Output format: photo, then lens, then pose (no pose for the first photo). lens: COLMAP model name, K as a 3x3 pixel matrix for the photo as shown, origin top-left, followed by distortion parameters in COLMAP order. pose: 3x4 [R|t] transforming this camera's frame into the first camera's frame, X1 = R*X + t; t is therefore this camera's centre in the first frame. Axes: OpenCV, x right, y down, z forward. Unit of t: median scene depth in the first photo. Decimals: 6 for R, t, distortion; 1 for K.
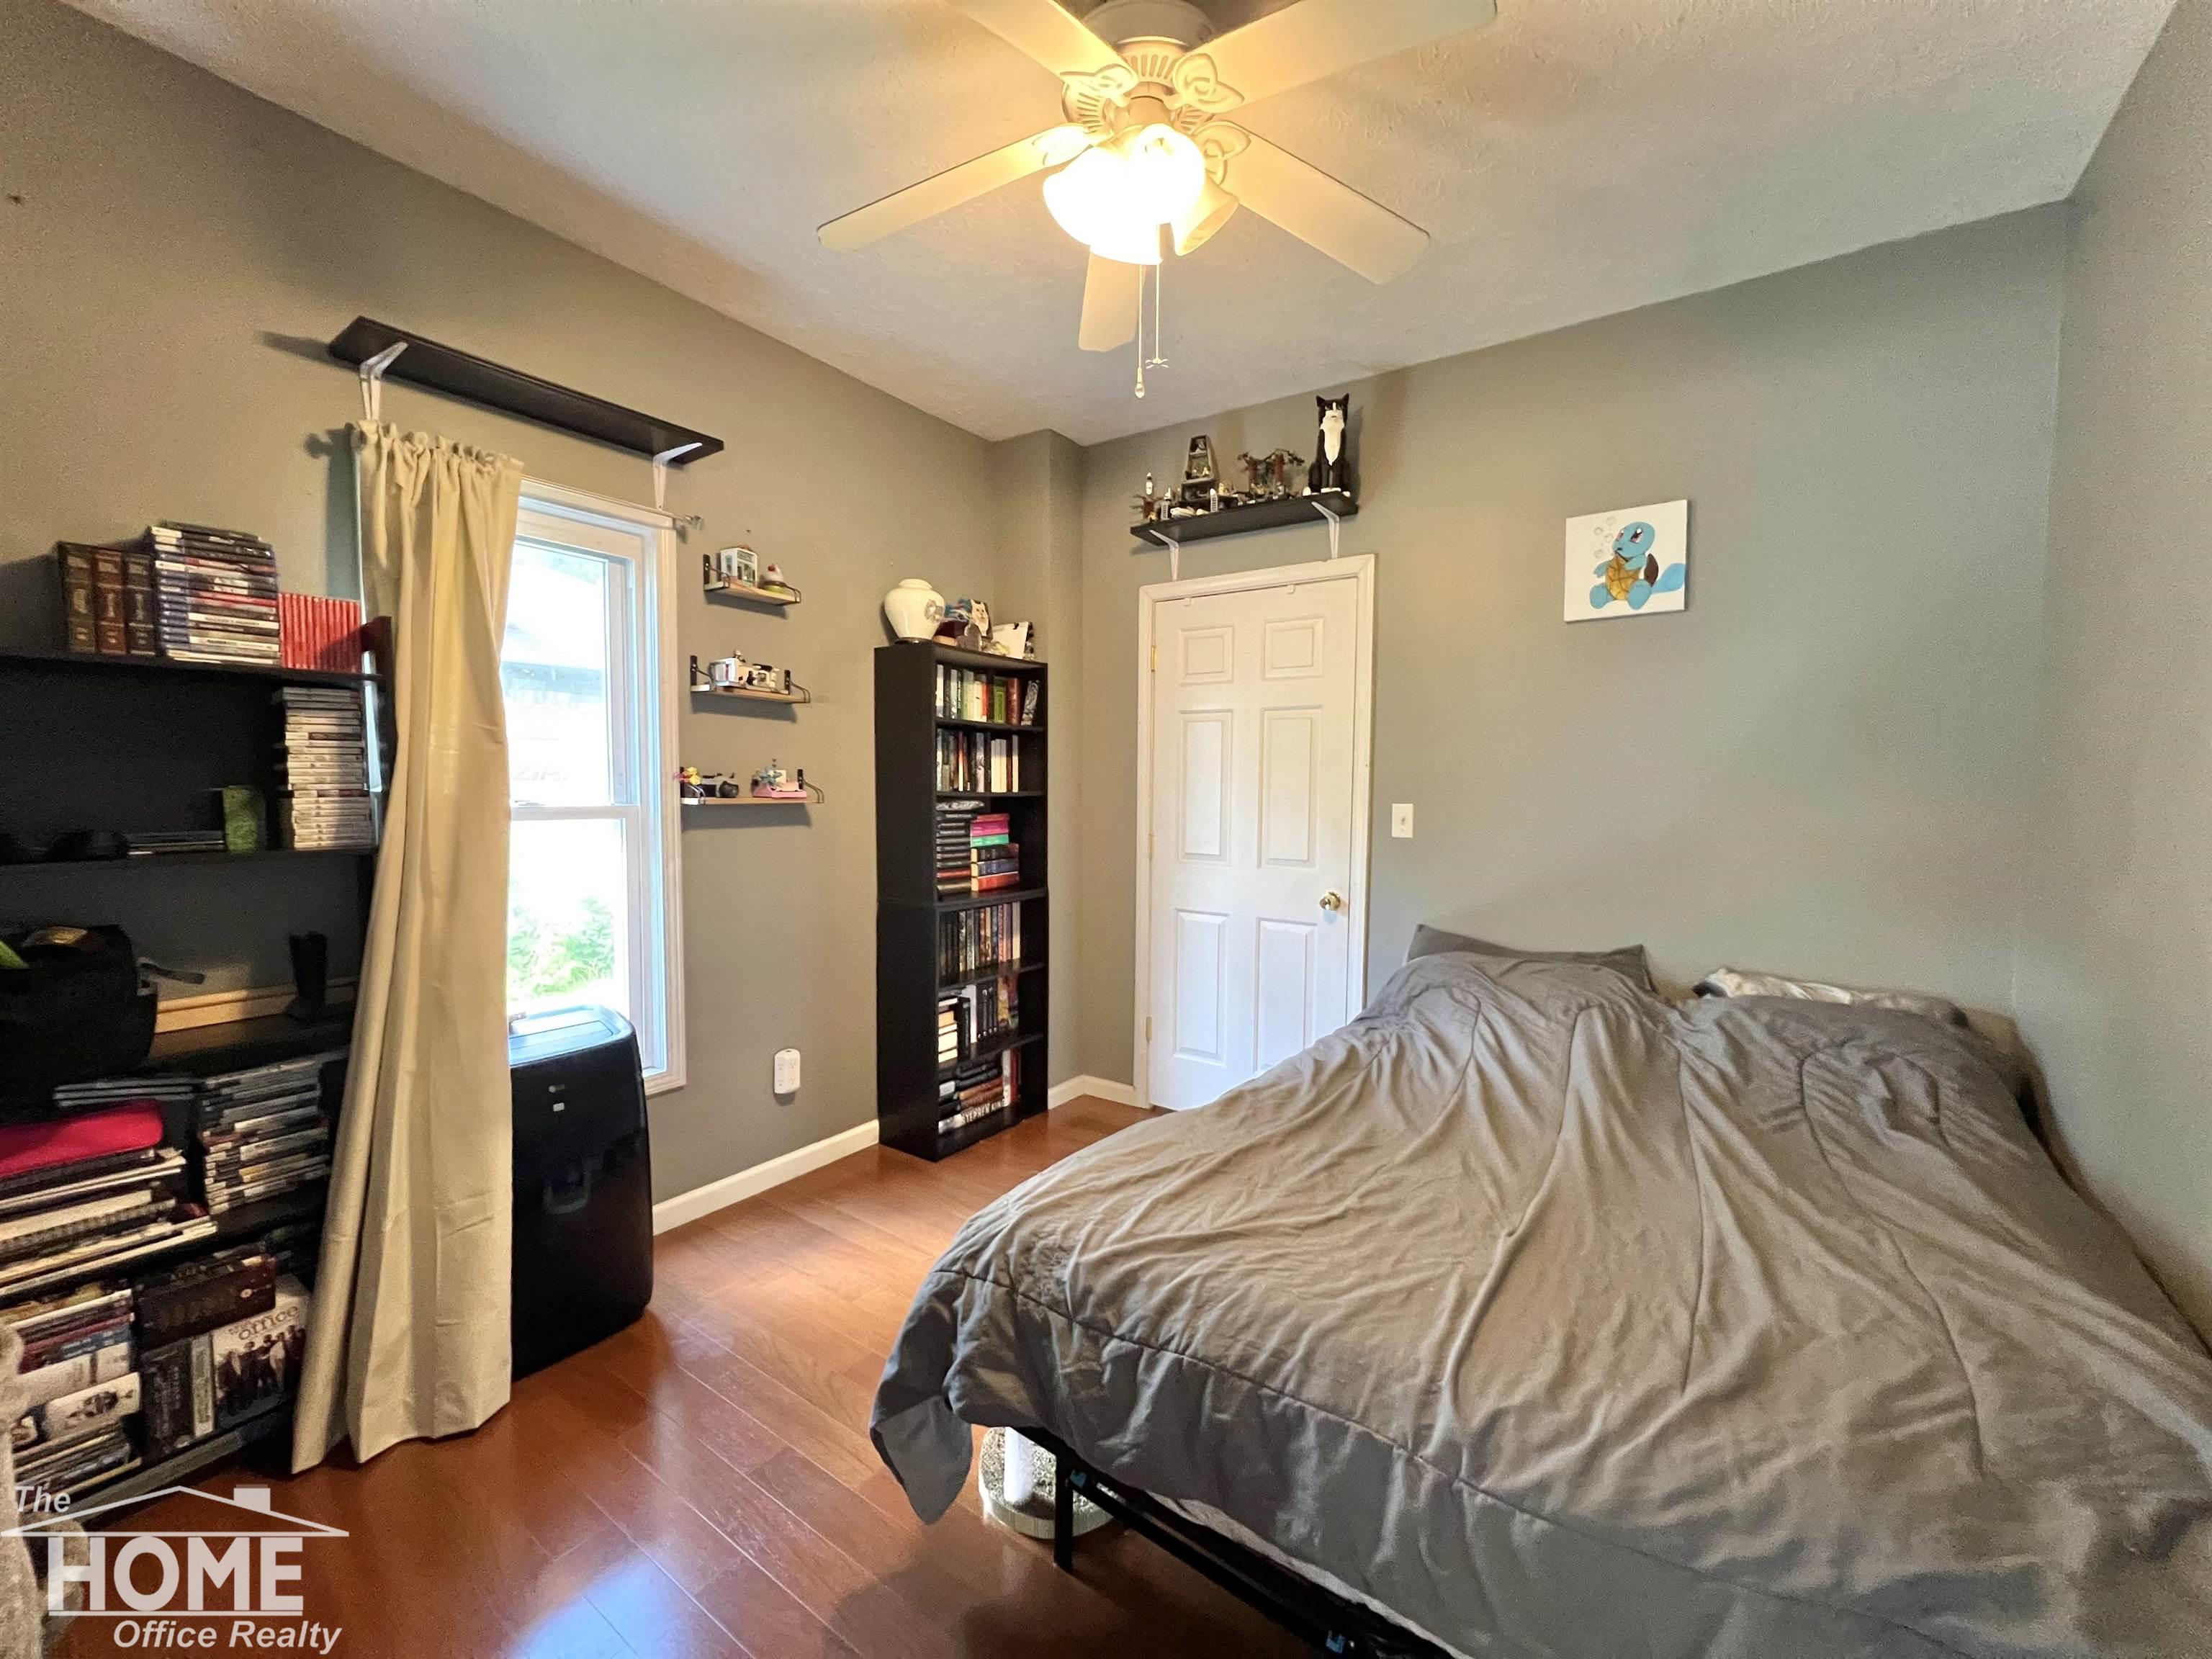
lens RADIAL K [[884.2, 0, 1108.1], [0, 884.2, 831.2], [0, 0, 1]] dist [-0.000582, 0.000236]
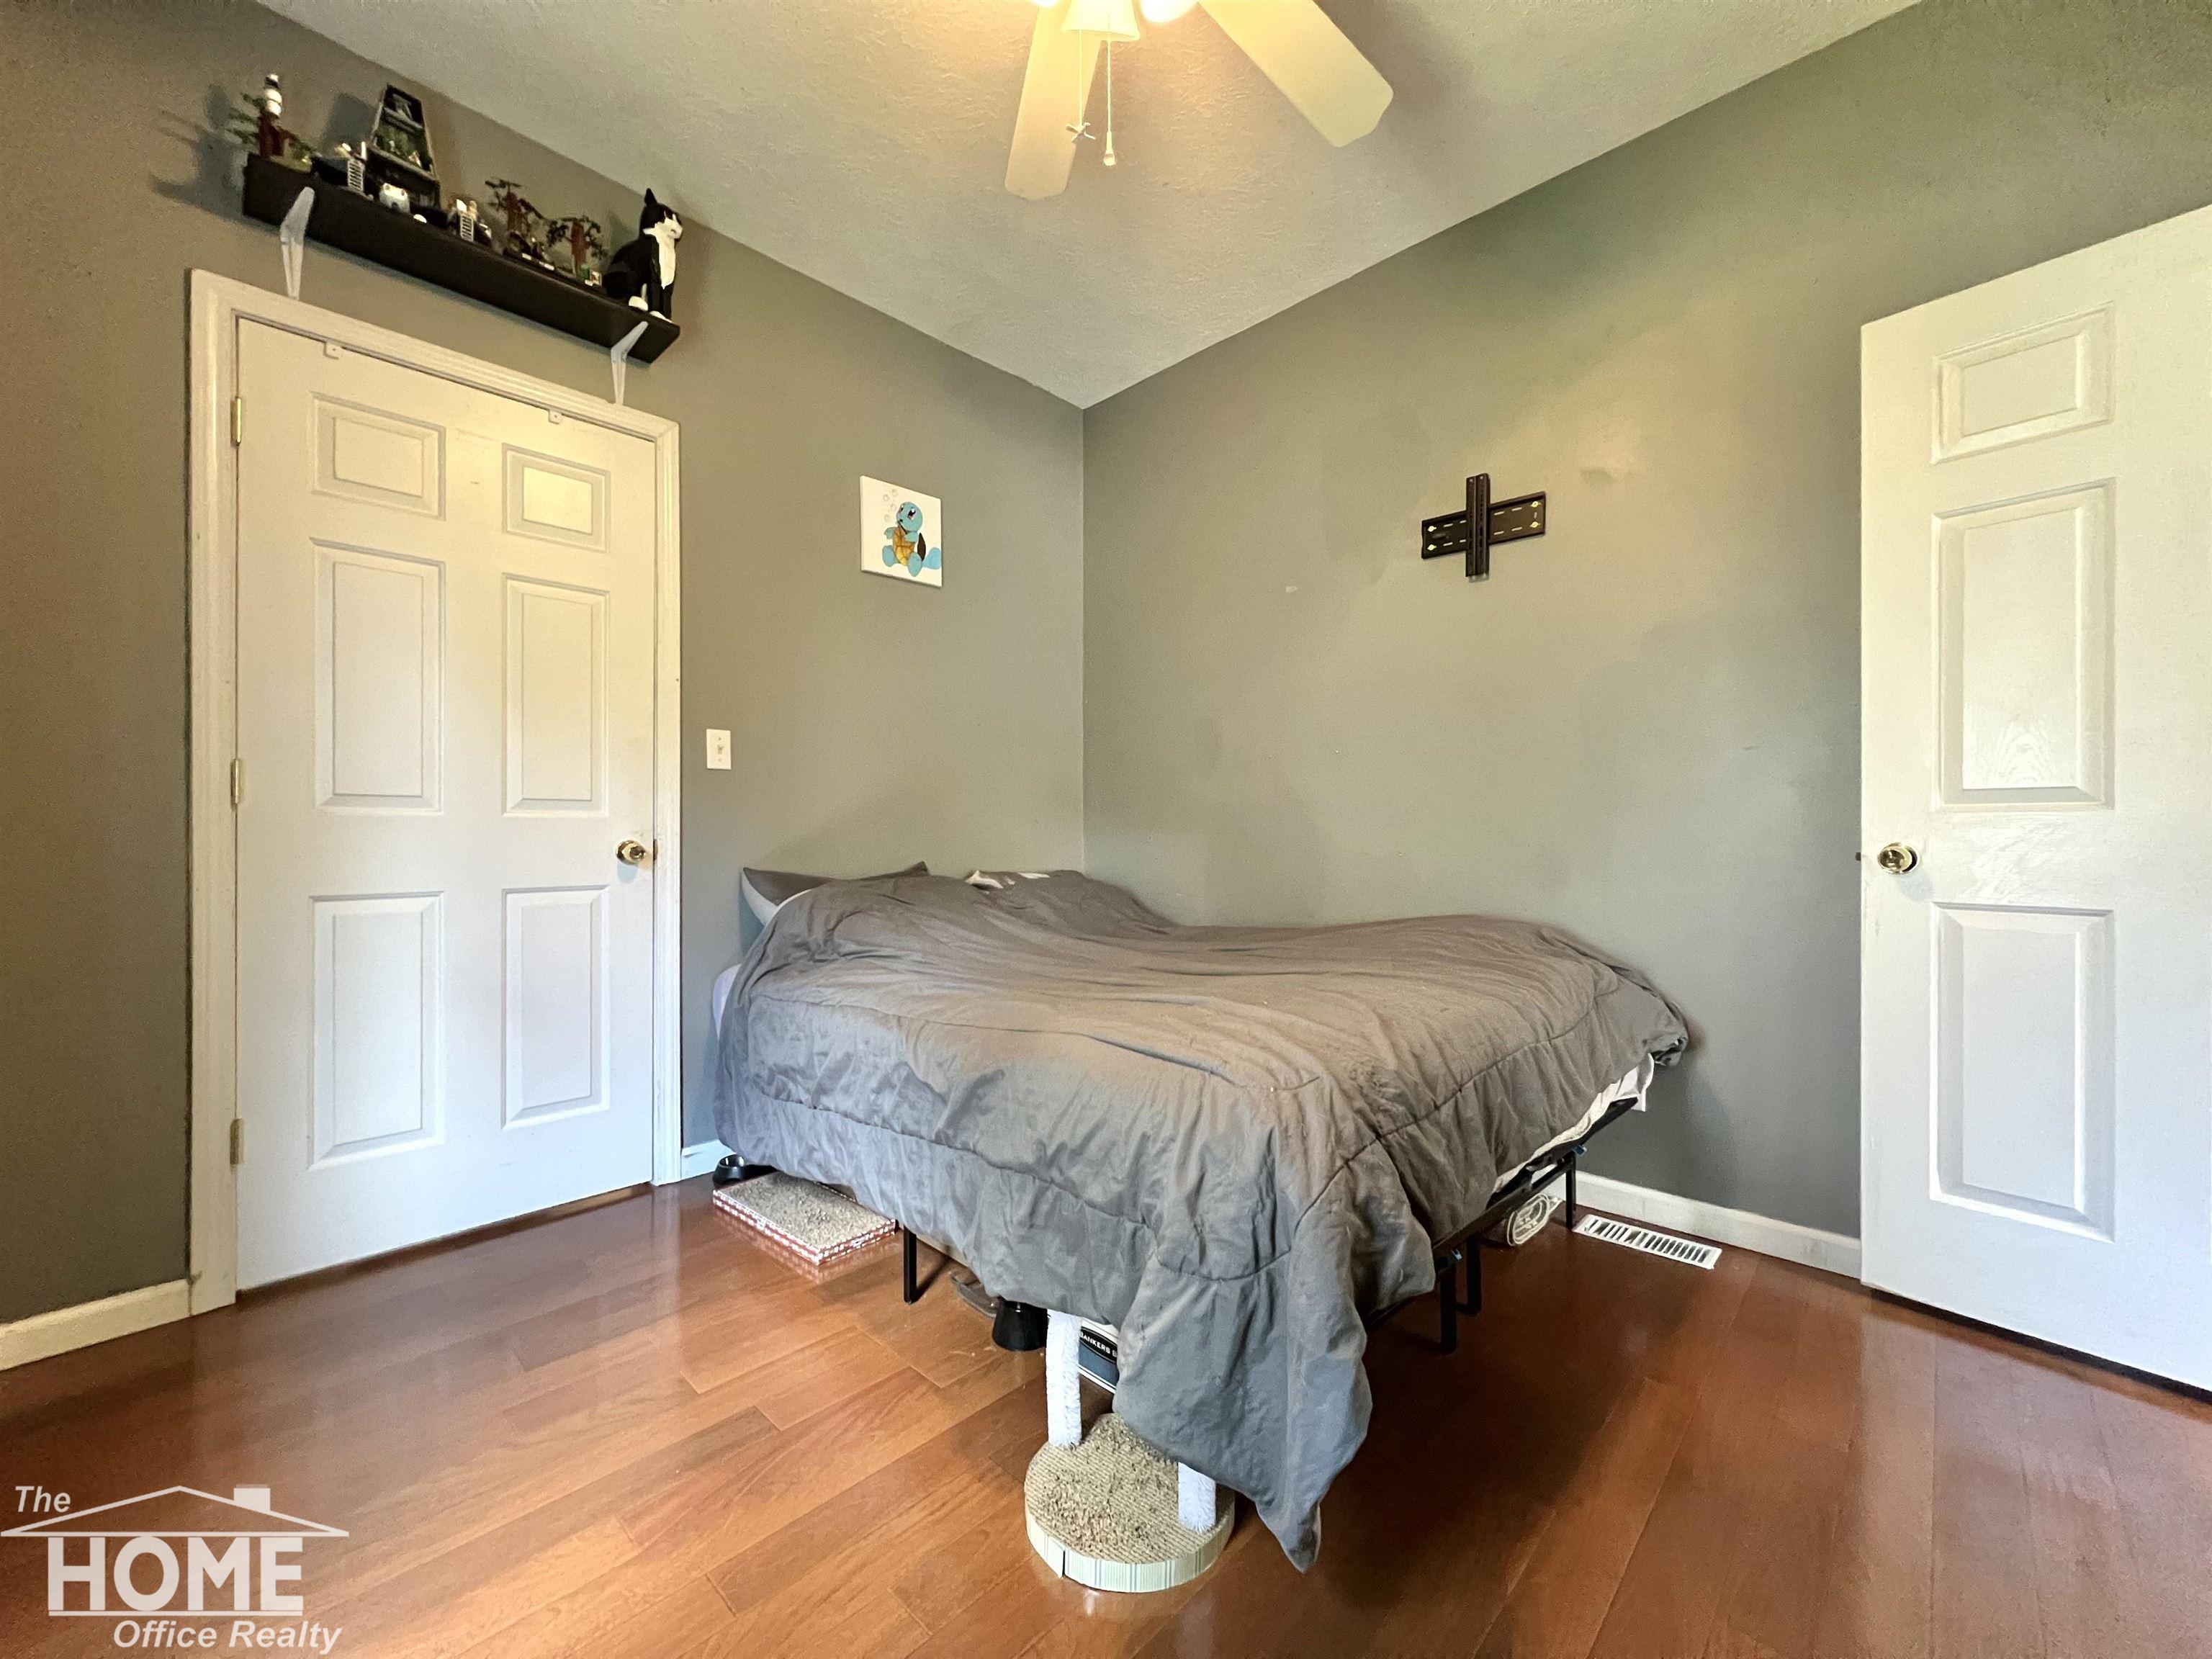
lens RADIAL K [[884.2, 0, 1108.1], [0, 884.2, 831.2], [0, 0, 1]] dist [-0.000582, 0.000236]
pose [[0.144476, -0.008353, 0.989473, -0.520655], [0.059663, 0.998219, -0.000285, 0.102073], [-0.987708, 0.059076, 0.144717, 0.574892]]
